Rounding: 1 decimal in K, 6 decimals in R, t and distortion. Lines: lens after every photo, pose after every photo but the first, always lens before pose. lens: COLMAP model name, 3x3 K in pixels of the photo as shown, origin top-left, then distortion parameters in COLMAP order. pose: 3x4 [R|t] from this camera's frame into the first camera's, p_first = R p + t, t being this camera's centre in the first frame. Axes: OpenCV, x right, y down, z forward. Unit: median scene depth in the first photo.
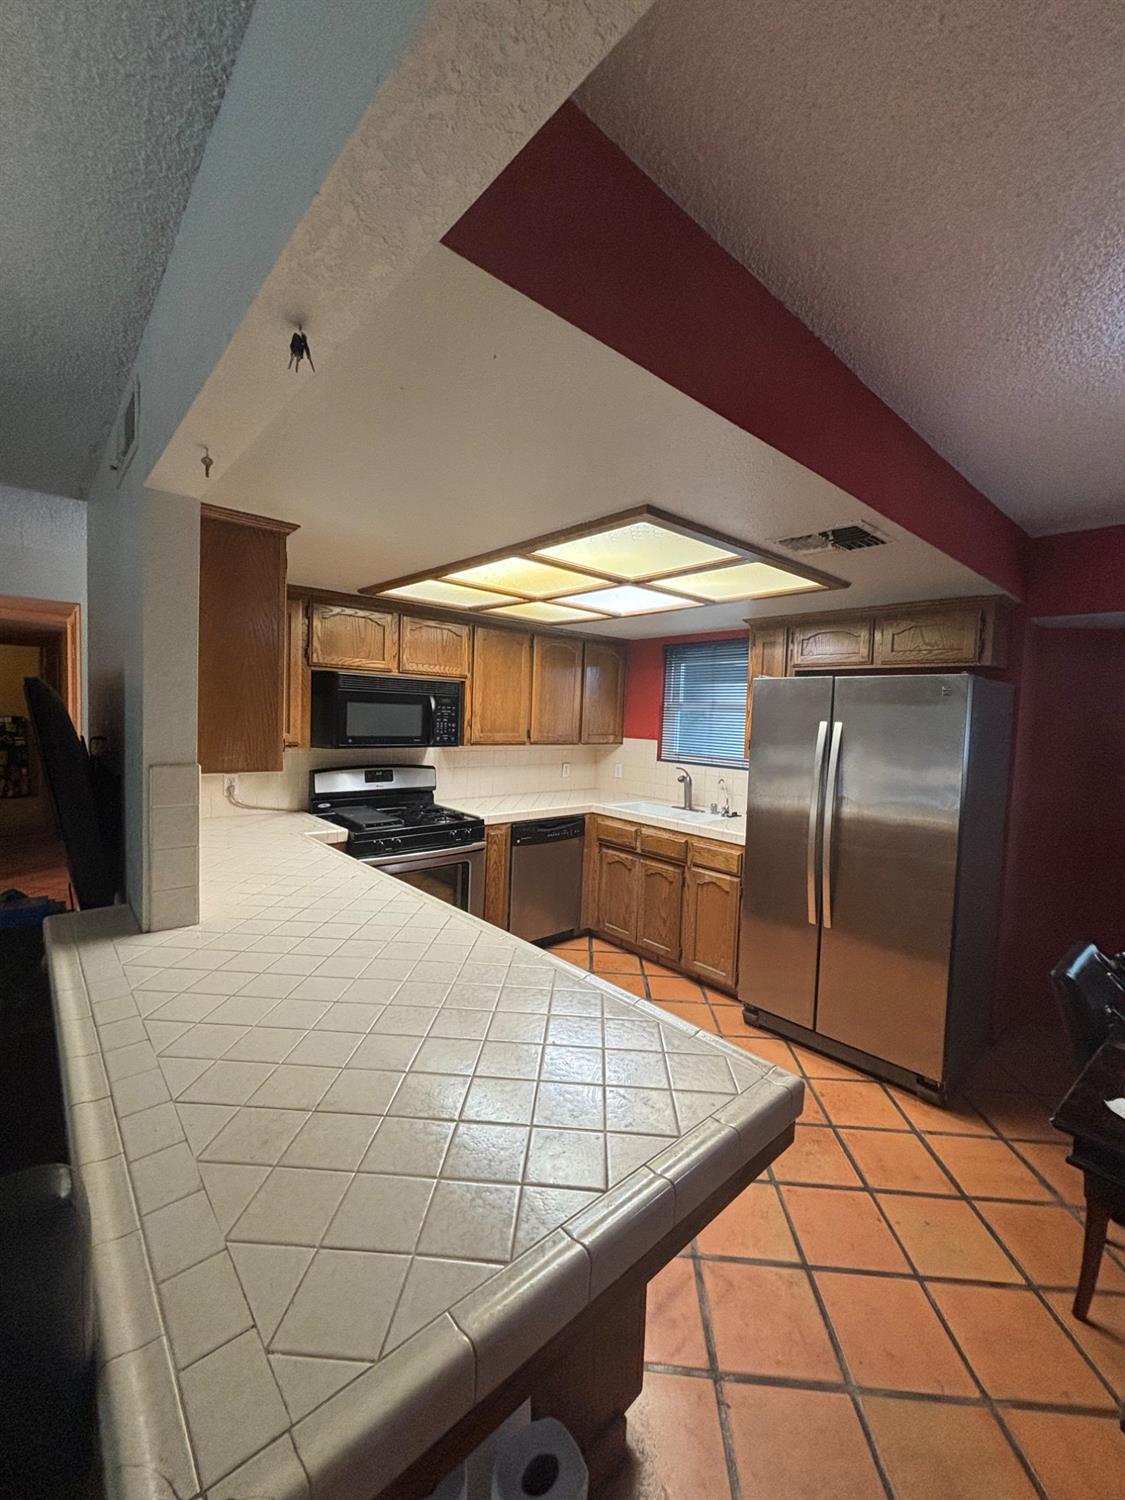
lens RADIAL K [[604.8, 0, 557.8], [0, 604.8, 745.8], [0, 0, 1]] dist [-0.000859, -0.001473]
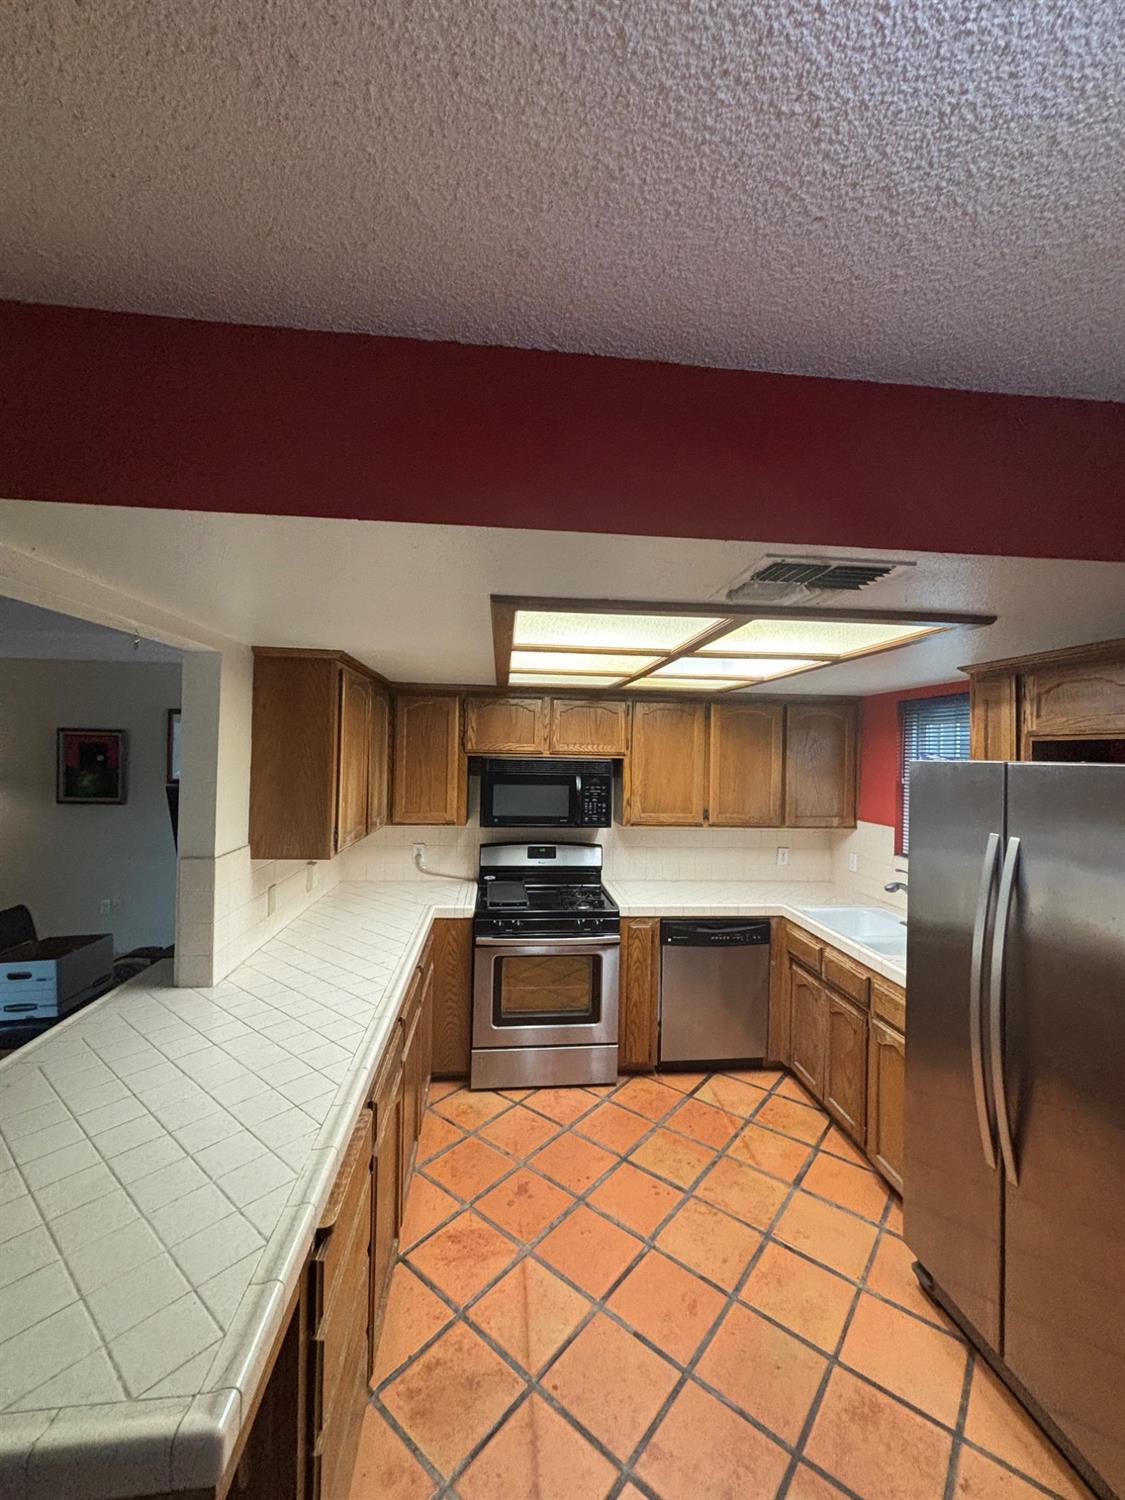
lens RADIAL K [[604.8, 0, 555.4], [0, 604.8, 746.3], [0, 0, 1]] dist [-0.000859, -0.001473]
pose [[0.807024, -0.023924, -0.590034, 0.329713], [-0.021769, 0.997295, -0.070212, -0.058352], [0.590118, 0.069507, 0.804320, 0.171918]]
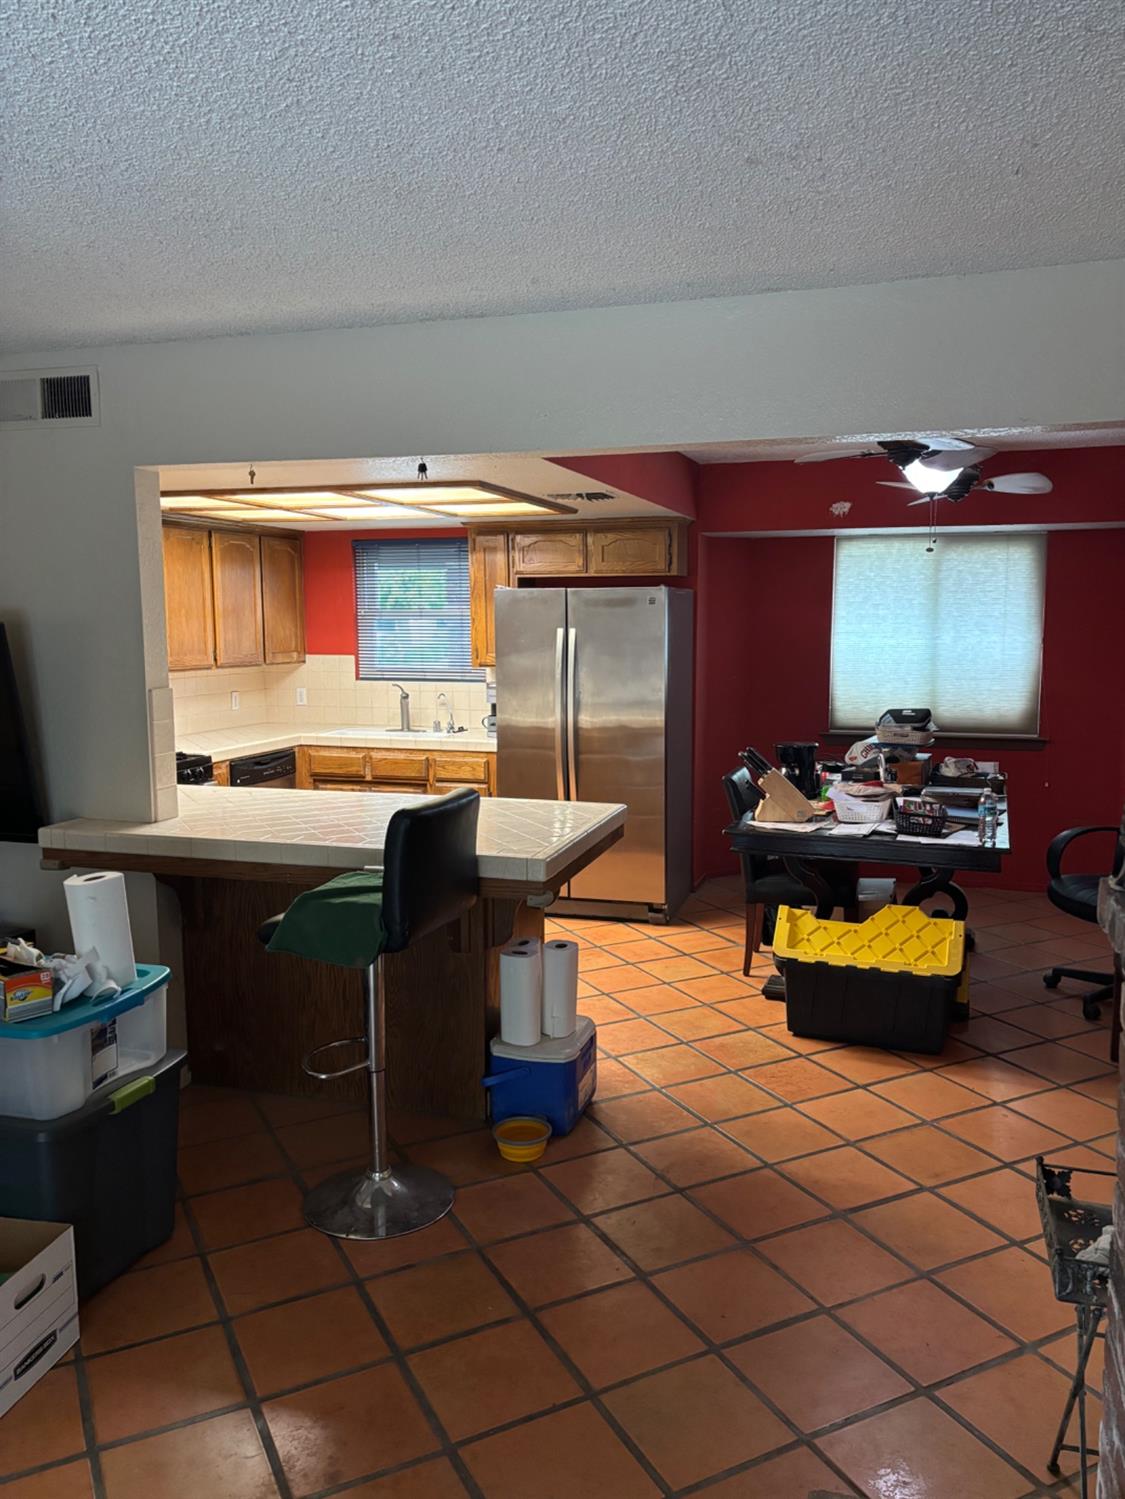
lens RADIAL K [[1138.9, 0, 560.9], [0, 1138.9, 754.1], [0, 0, 1]] dist [0.093212, 0.000900]
pose [[0.859051, -0.098872, 0.502251, -0.484401], [0.061011, 0.993951, 0.091314, -0.000703], [-0.508241, -0.047800, 0.859887, -0.627945]]
